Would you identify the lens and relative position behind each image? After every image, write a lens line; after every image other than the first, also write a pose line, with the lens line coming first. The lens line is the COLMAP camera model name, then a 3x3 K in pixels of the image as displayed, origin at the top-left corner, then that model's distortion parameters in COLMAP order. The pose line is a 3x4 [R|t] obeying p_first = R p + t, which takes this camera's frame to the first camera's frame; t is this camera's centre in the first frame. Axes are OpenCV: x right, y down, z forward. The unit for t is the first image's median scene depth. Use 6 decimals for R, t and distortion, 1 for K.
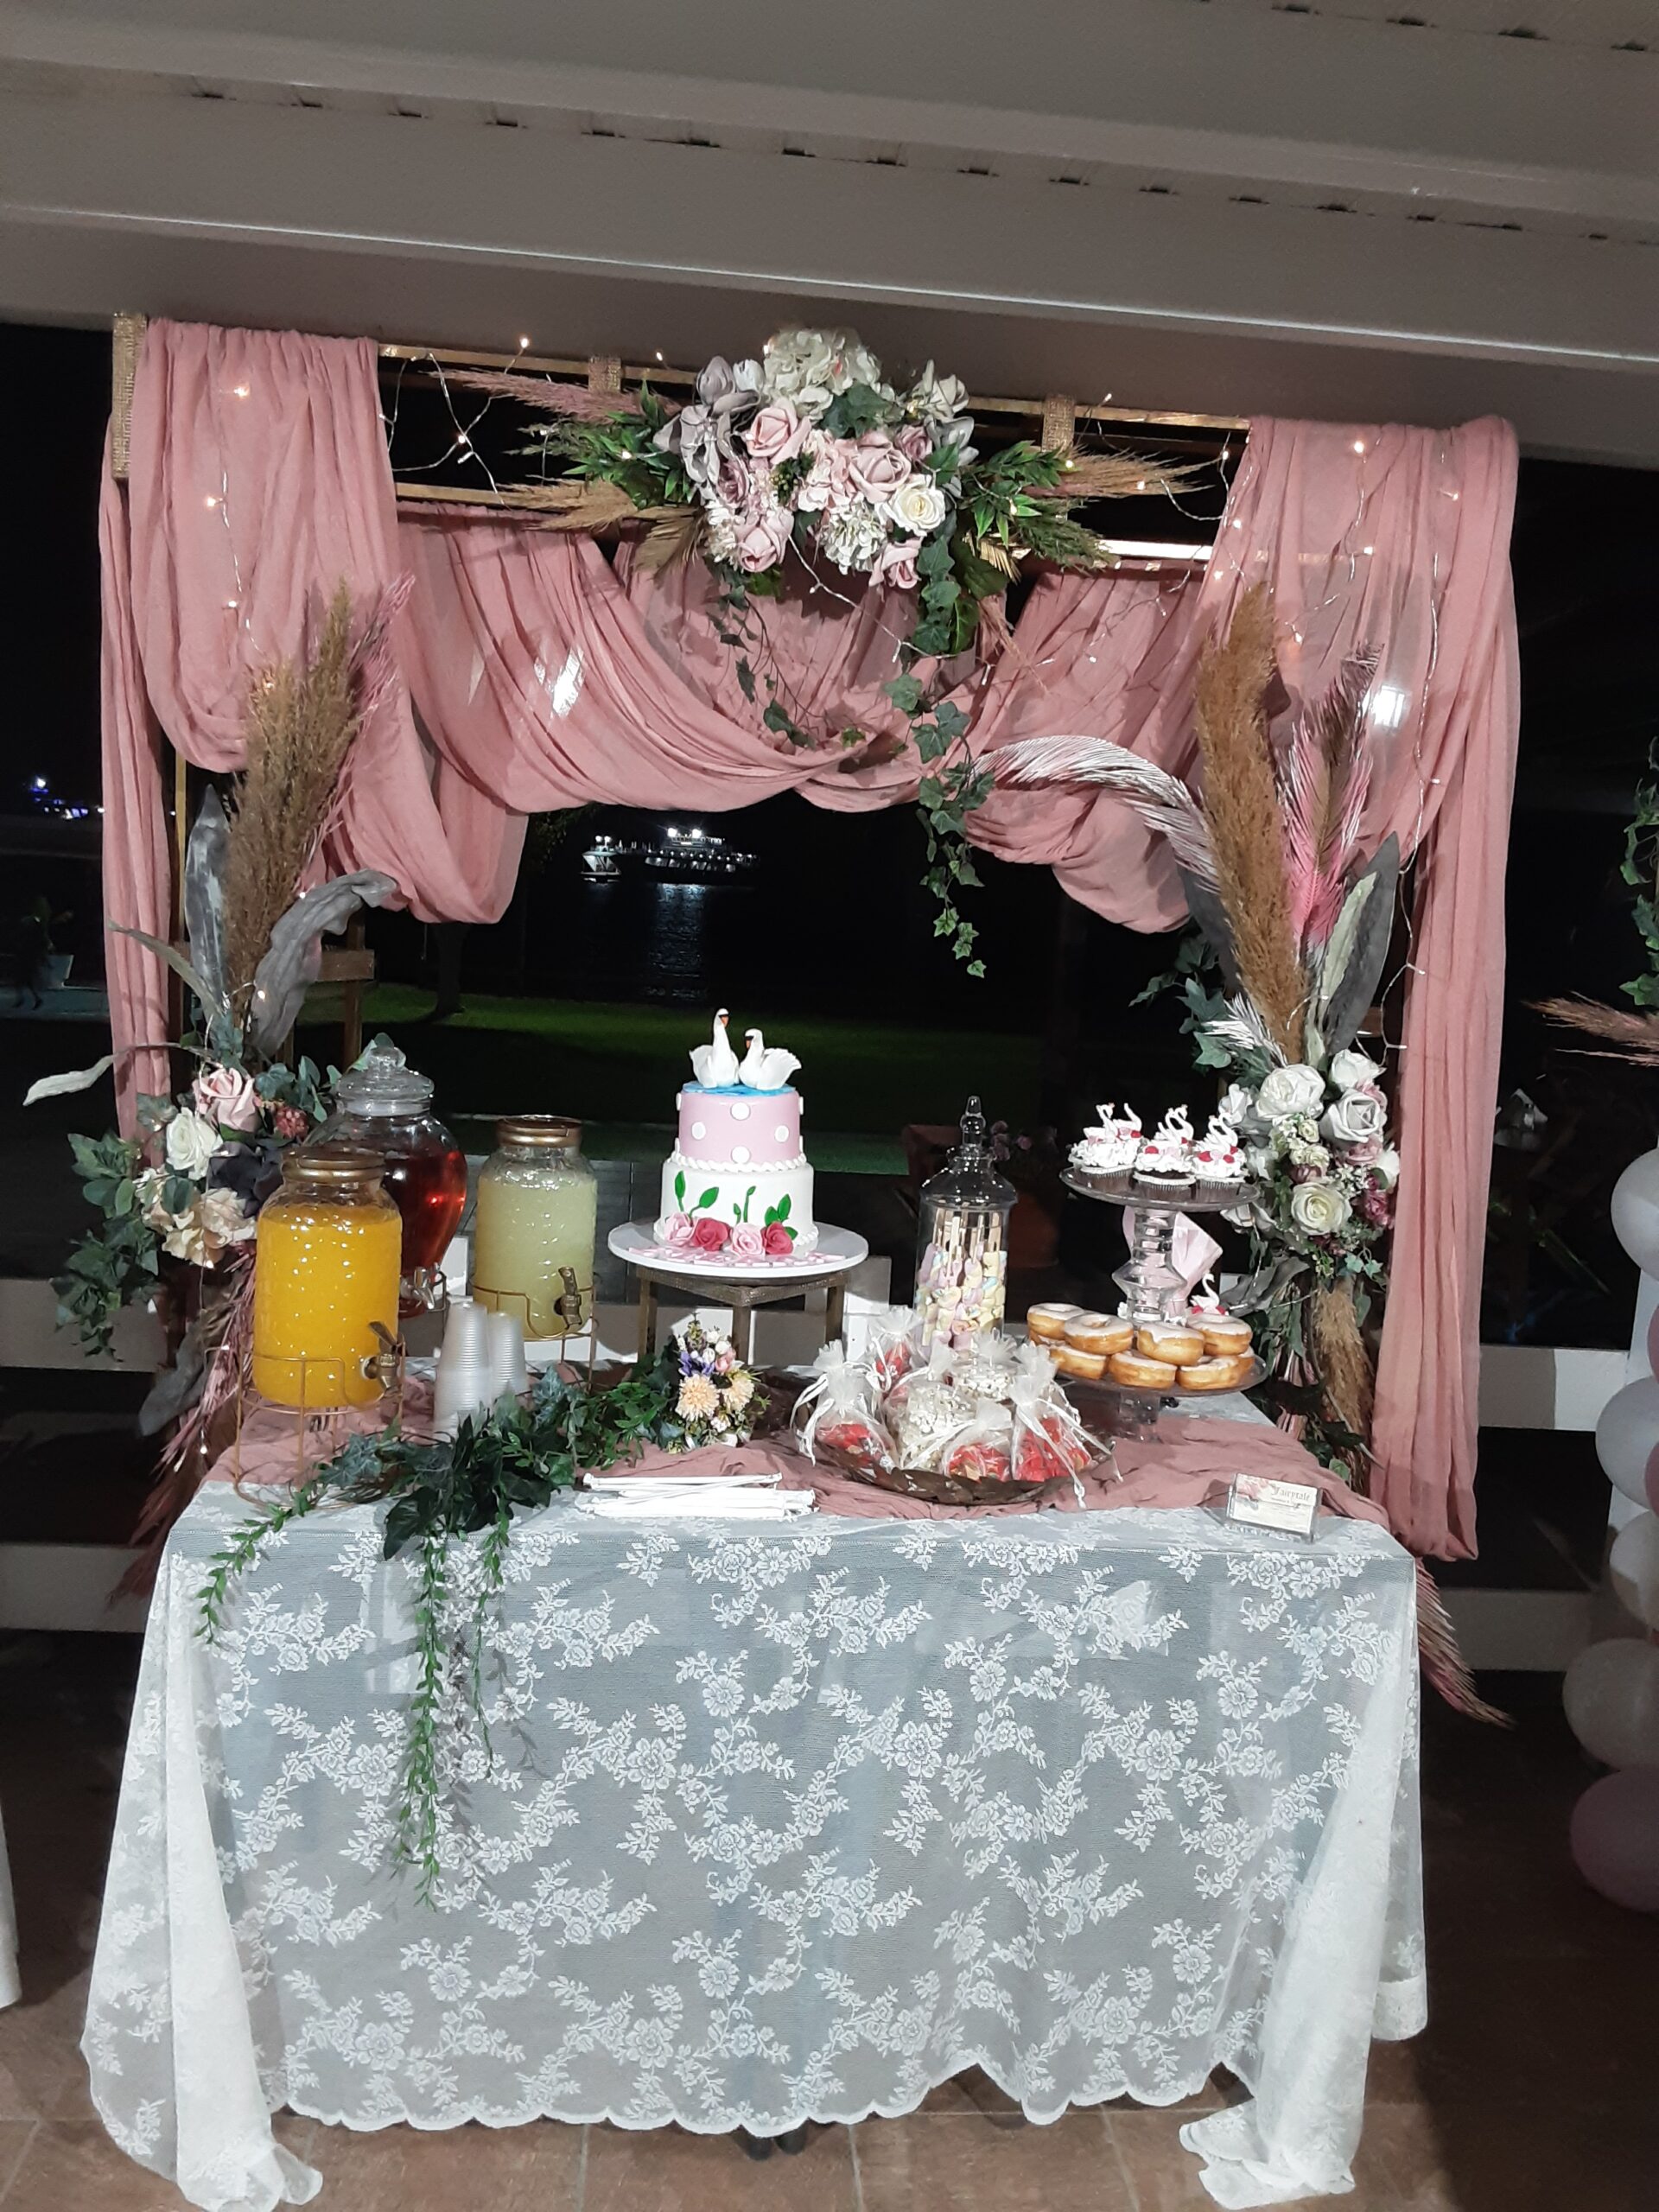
lens RADIAL K [[1798.6, 0, 854.2], [0, 1798.6, 1103.3], [0, 0, 1]] dist [0.145426, -0.234291]
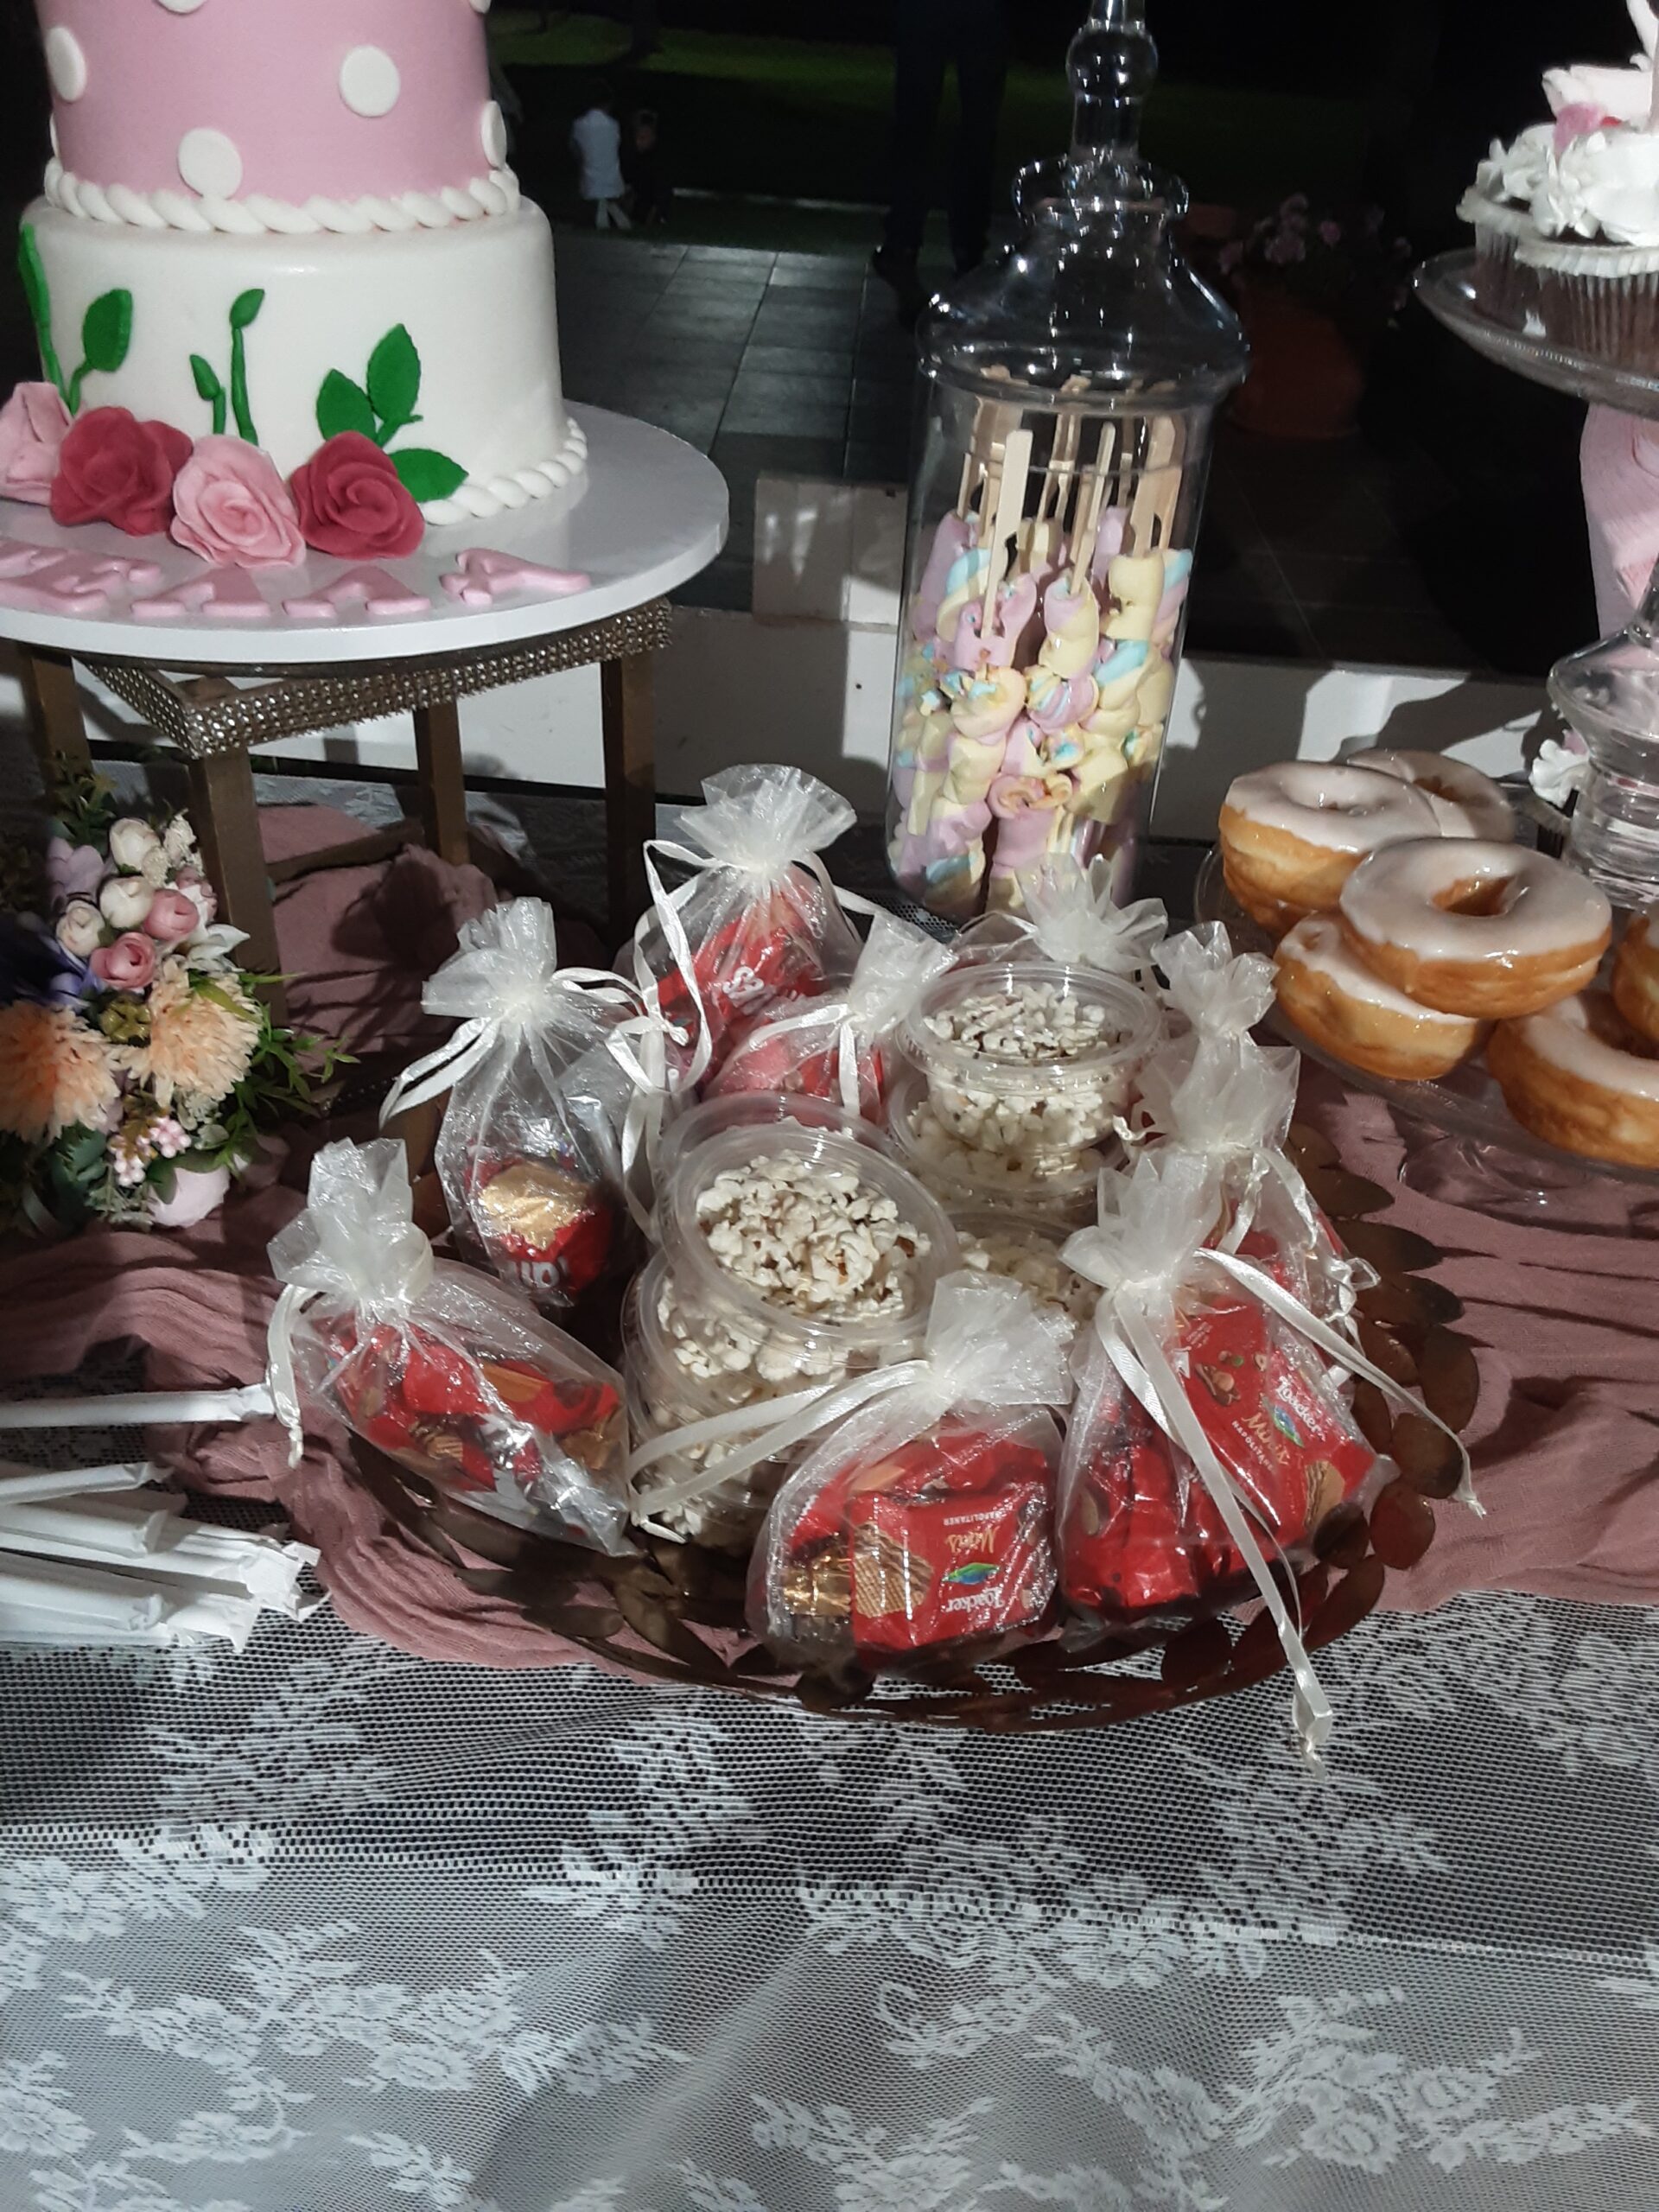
lens RADIAL K [[1798.6, 0, 854.2], [0, 1798.6, 1103.3], [0, 0, 1]] dist [0.145426, -0.234291]
pose [[0.990306, 0.079752, -0.113727, 0.072730], [-0.021071, 0.895523, 0.444517, 0.029818], [0.137297, -0.437811, 0.888522, 0.694157]]
